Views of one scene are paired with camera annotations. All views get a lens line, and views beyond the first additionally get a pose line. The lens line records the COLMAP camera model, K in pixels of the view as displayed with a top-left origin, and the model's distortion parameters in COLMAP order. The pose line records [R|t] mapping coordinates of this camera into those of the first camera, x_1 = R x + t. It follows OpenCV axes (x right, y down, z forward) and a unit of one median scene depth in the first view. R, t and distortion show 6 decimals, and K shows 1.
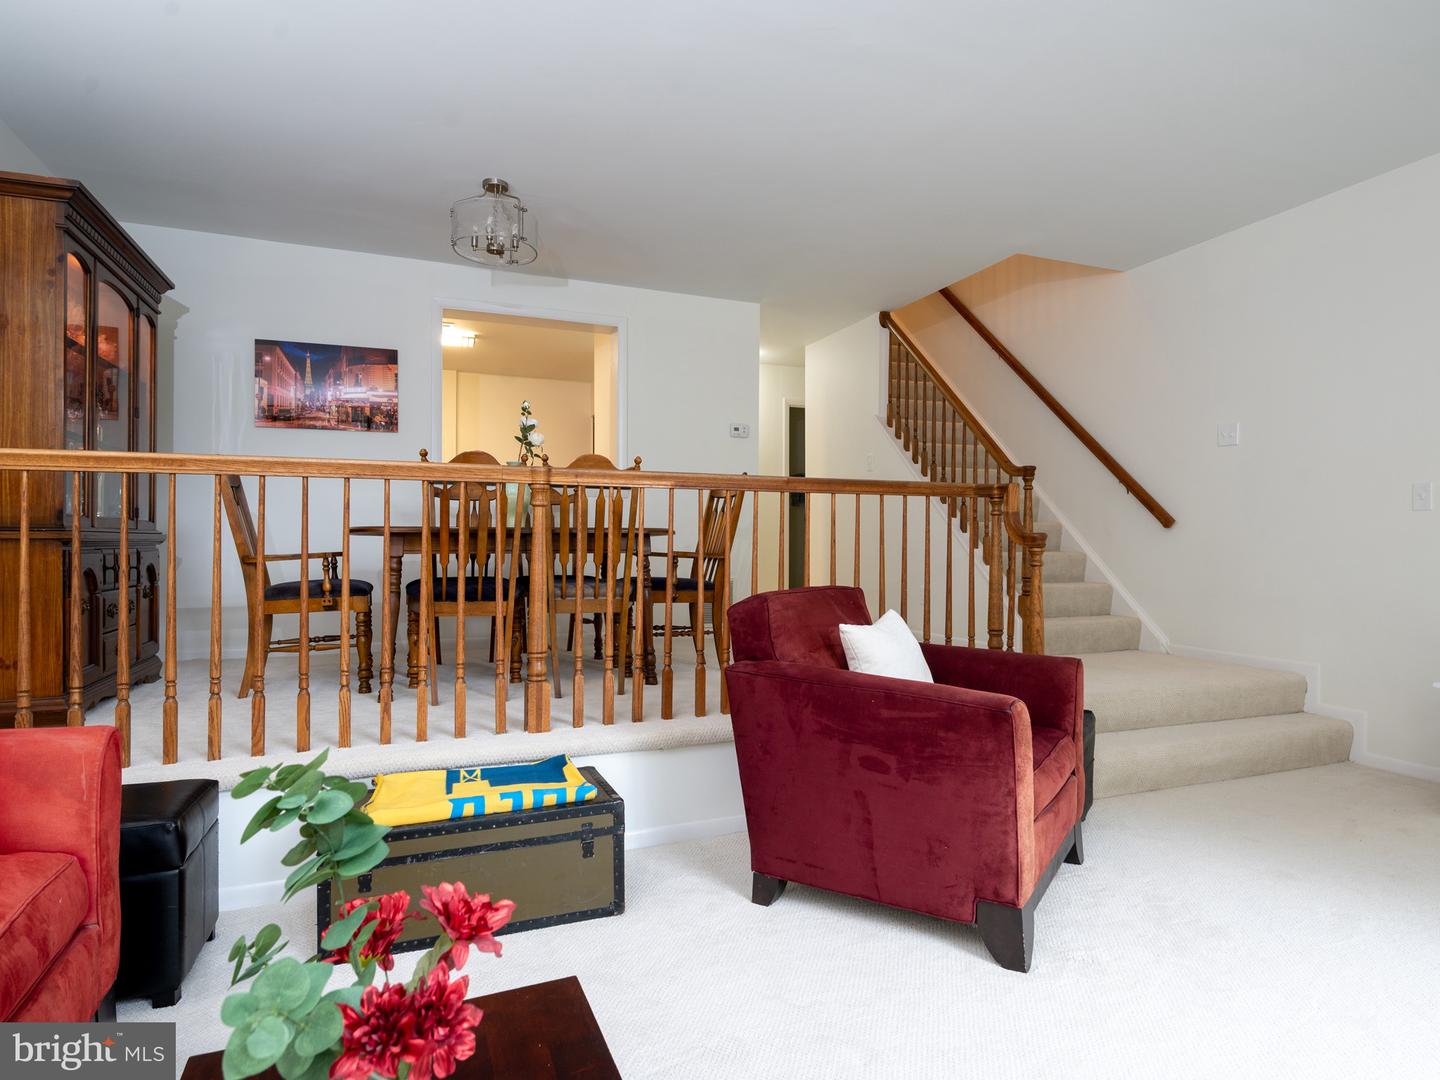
lens RADIAL K [[754.6, 0, 723.3], [0, 754.6, 559.7], [0, 0, 1]] dist [0.013546, -0.000050]
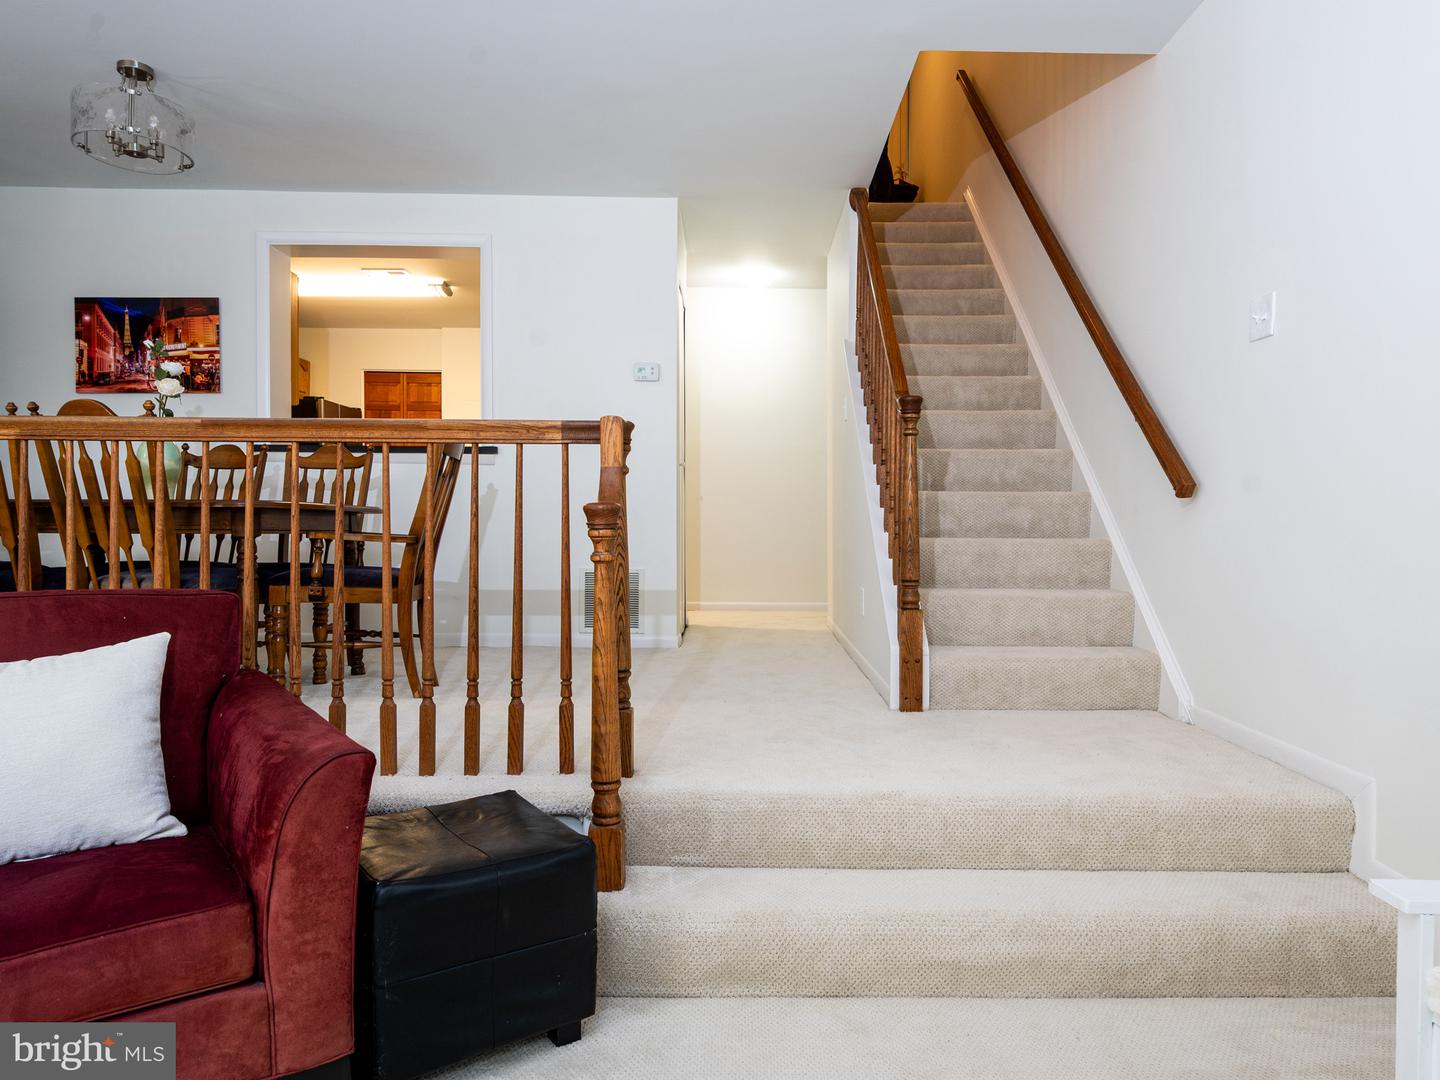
lens RADIAL K [[850.4, 0, 720.0], [0, 850.4, 540.0], [0, 0, 1]] dist [0.000918, -0.000014]
pose [[0.942186, 0.010686, -0.334921, 0.455765], [-0.014019, 0.999873, -0.007537, -0.000477], [0.334798, 0.011797, 0.942216, 0.286825]]
